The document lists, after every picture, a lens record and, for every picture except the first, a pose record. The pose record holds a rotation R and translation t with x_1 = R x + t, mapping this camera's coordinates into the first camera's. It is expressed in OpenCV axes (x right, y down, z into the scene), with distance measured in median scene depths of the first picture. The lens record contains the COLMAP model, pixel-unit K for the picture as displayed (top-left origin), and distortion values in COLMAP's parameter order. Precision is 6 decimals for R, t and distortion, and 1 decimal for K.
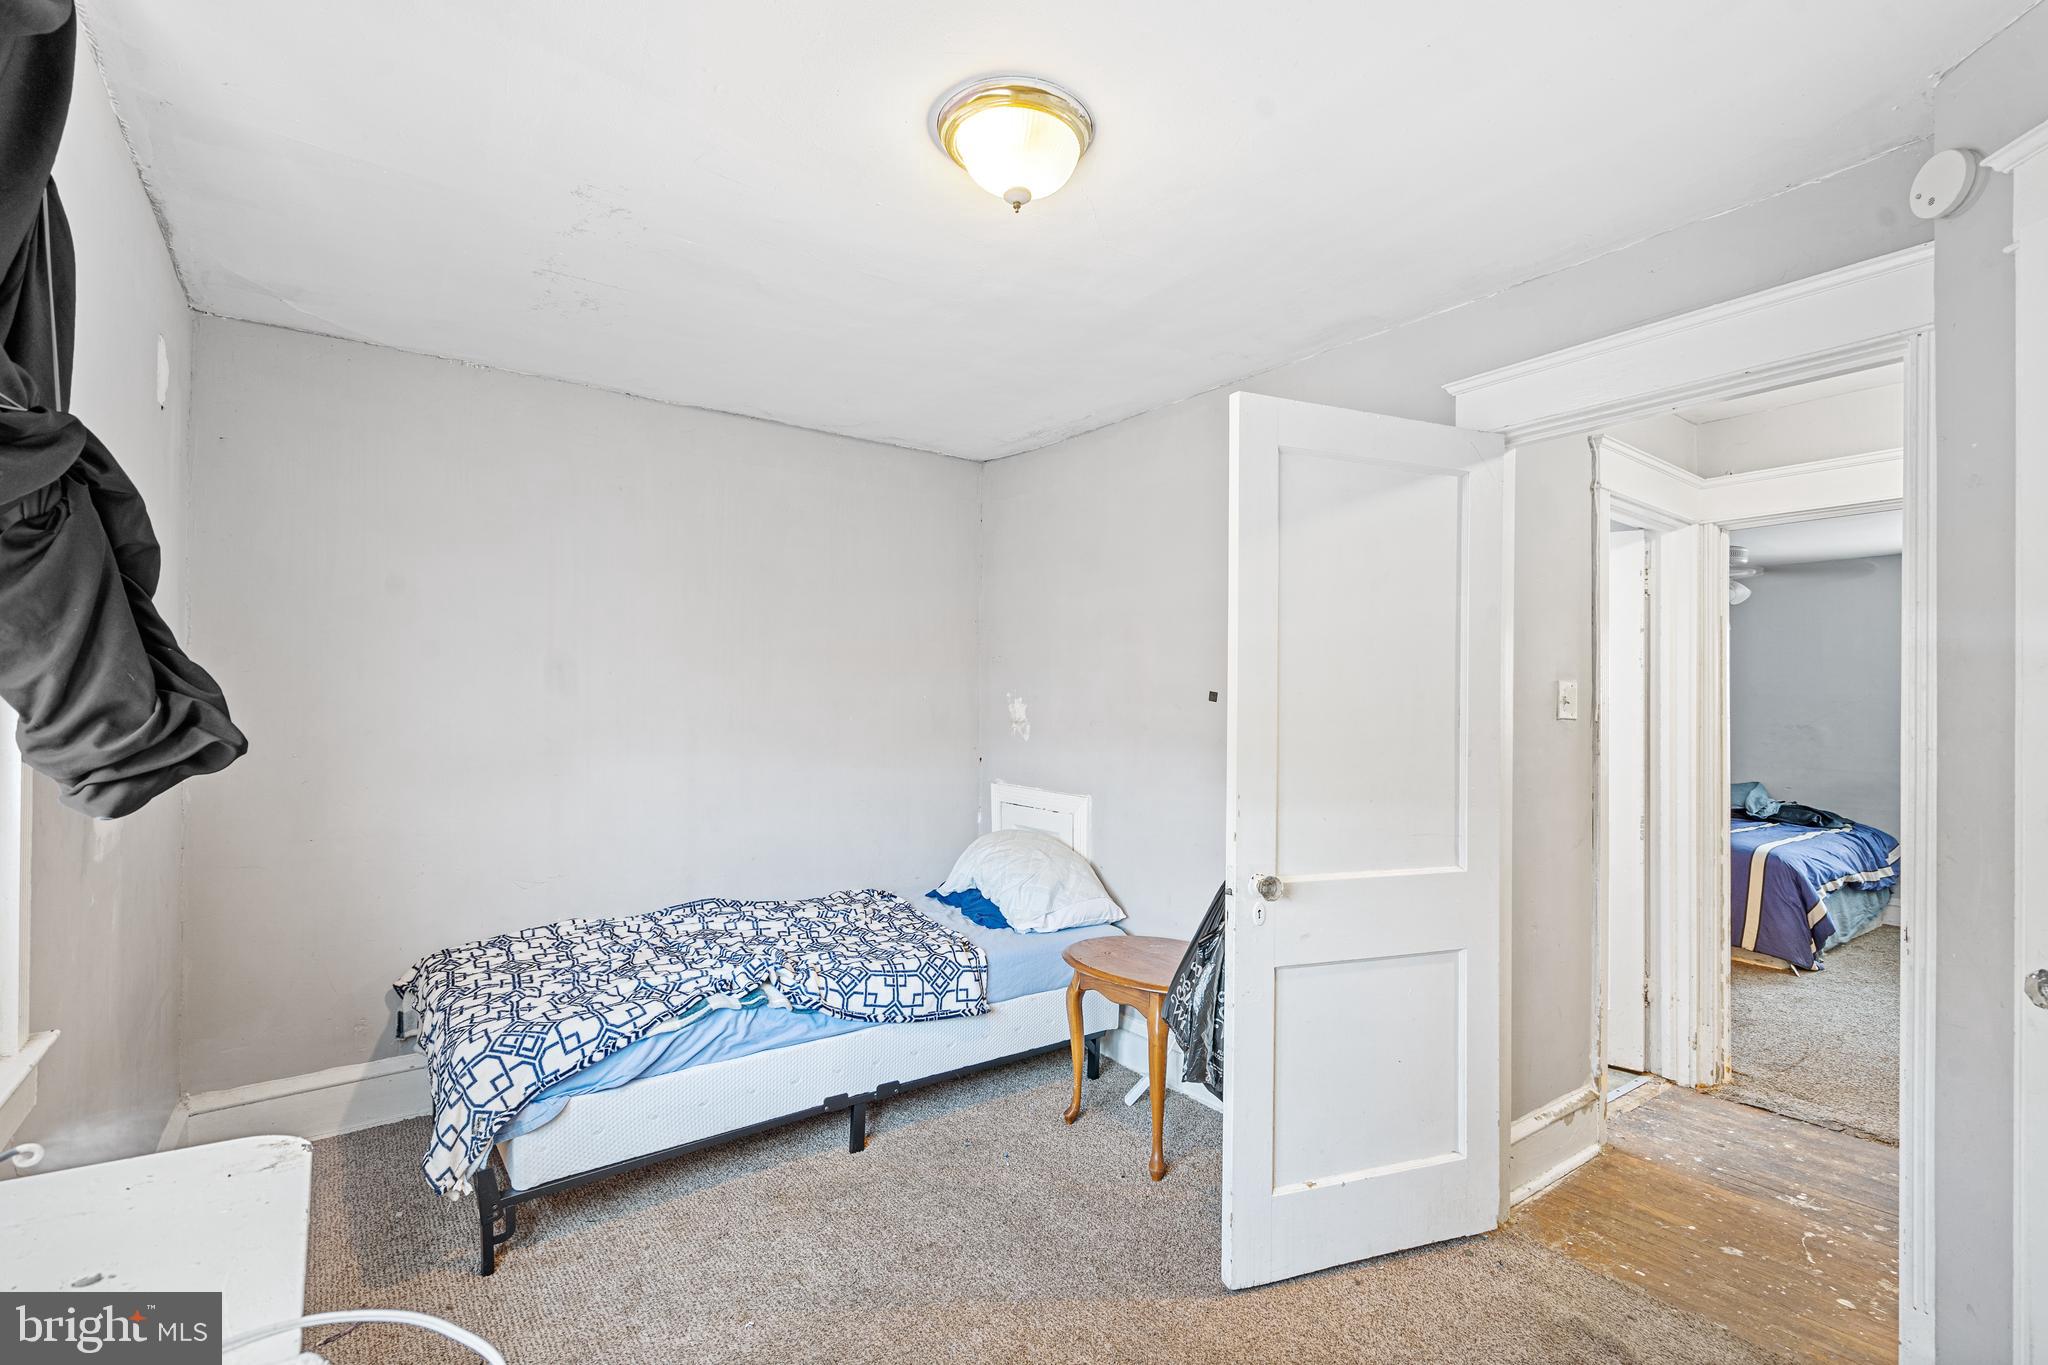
lens RADIAL K [[933.8, 0, 1016.3], [0, 933.8, 691.2], [0, 0, 1]] dist [-0.003580, 0.000237]
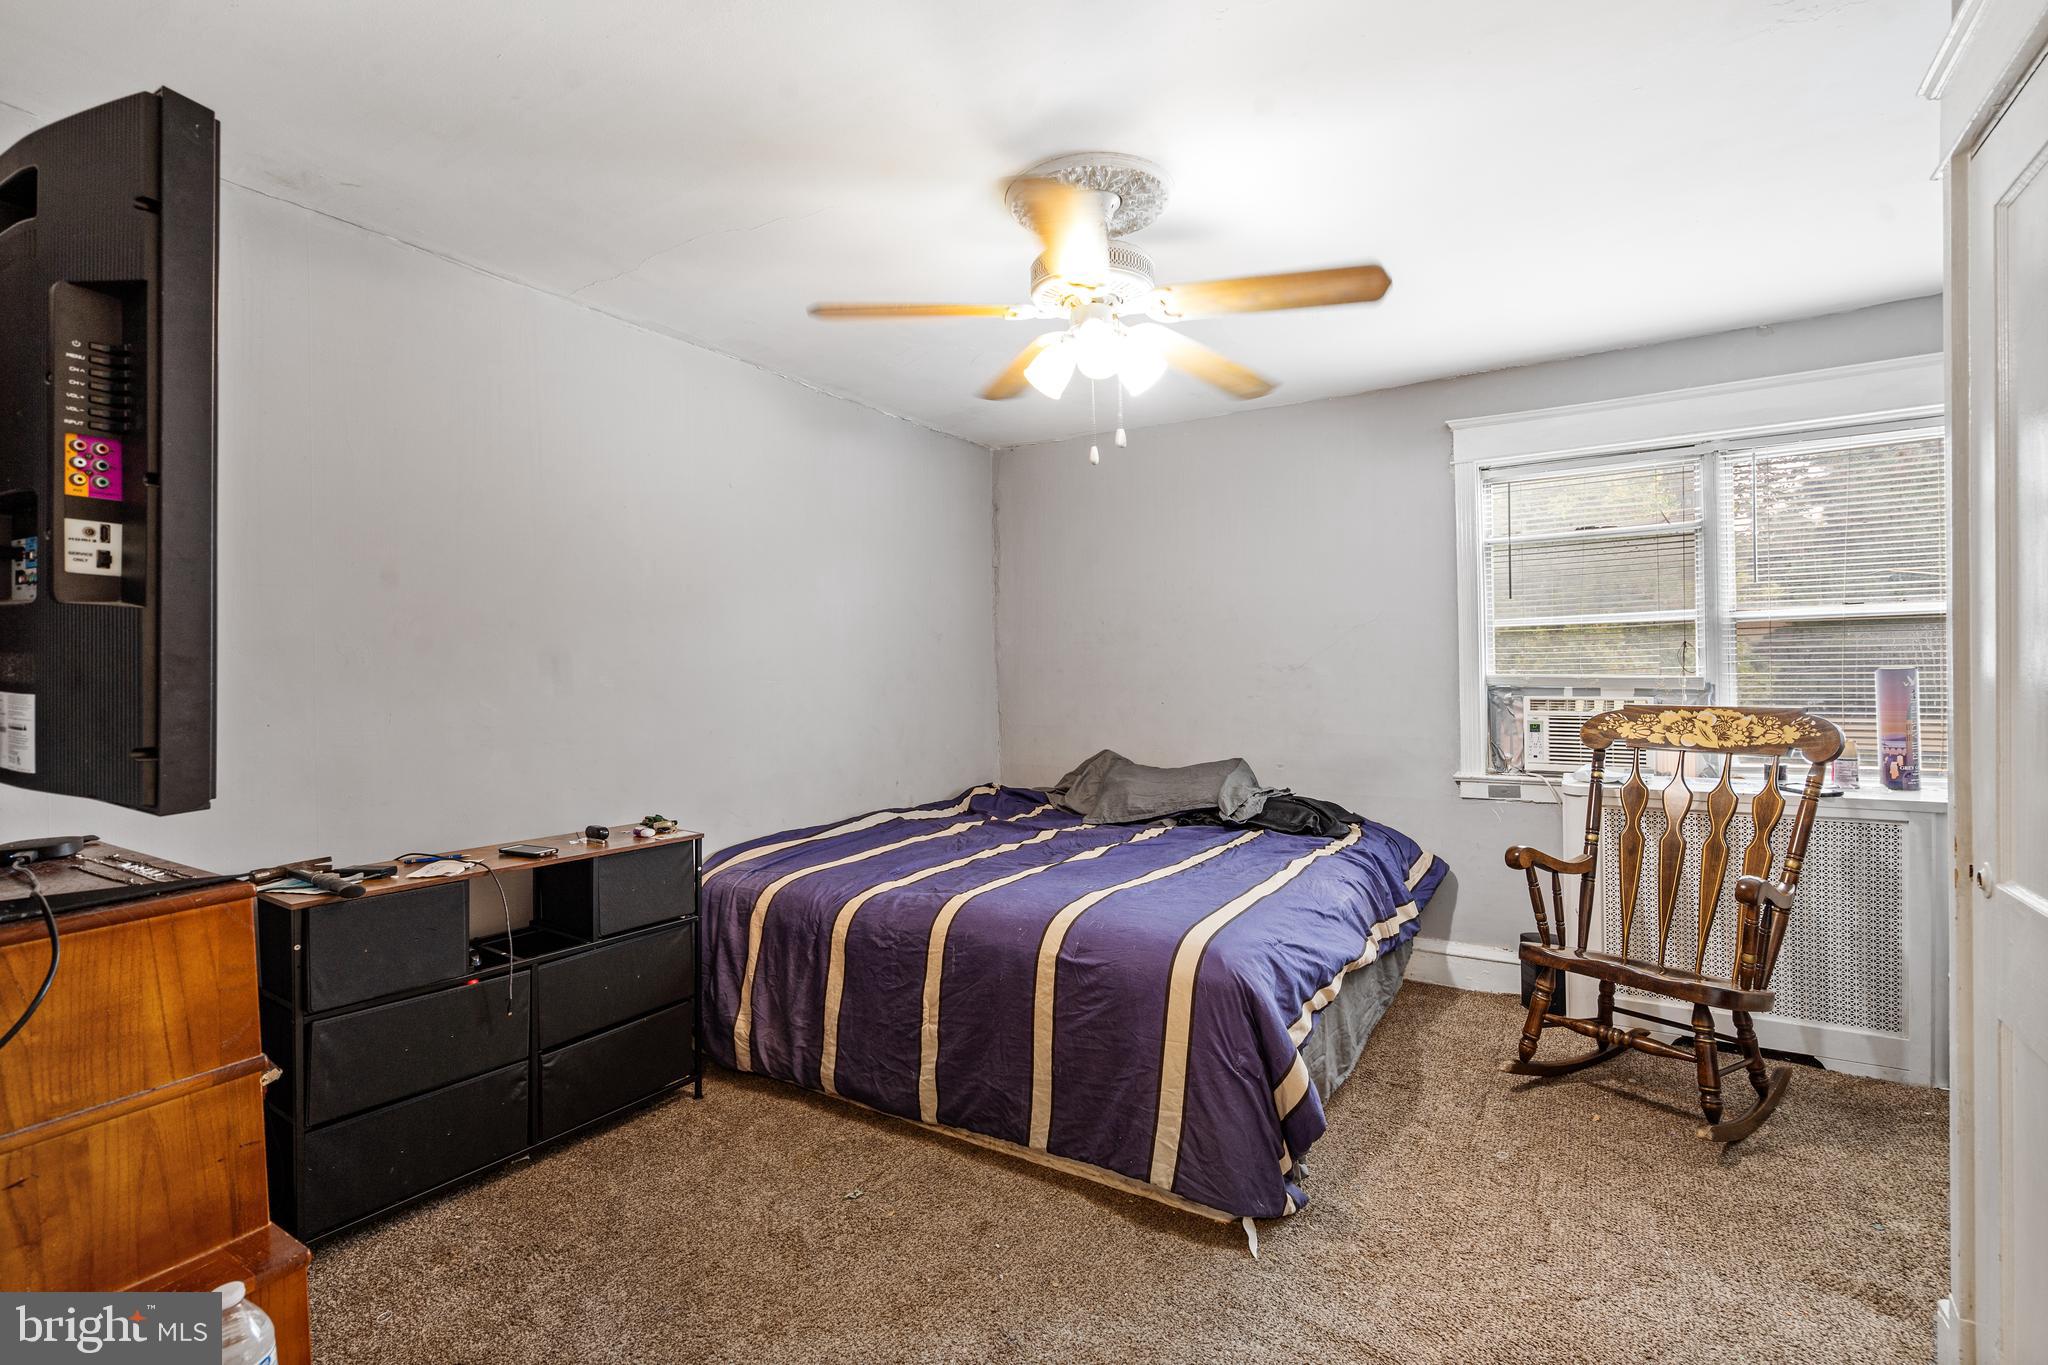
lens RADIAL K [[933.8, 0, 1029.0], [0, 933.8, 672.9], [0, 0, 1]] dist [-0.003580, 0.000237]
pose [[0.927799, -0.029453, 0.371916, 0.570016], [0.026735, 0.999565, 0.012464, 0.036807], [-0.372121, -0.001621, 0.928183, 0.620554]]
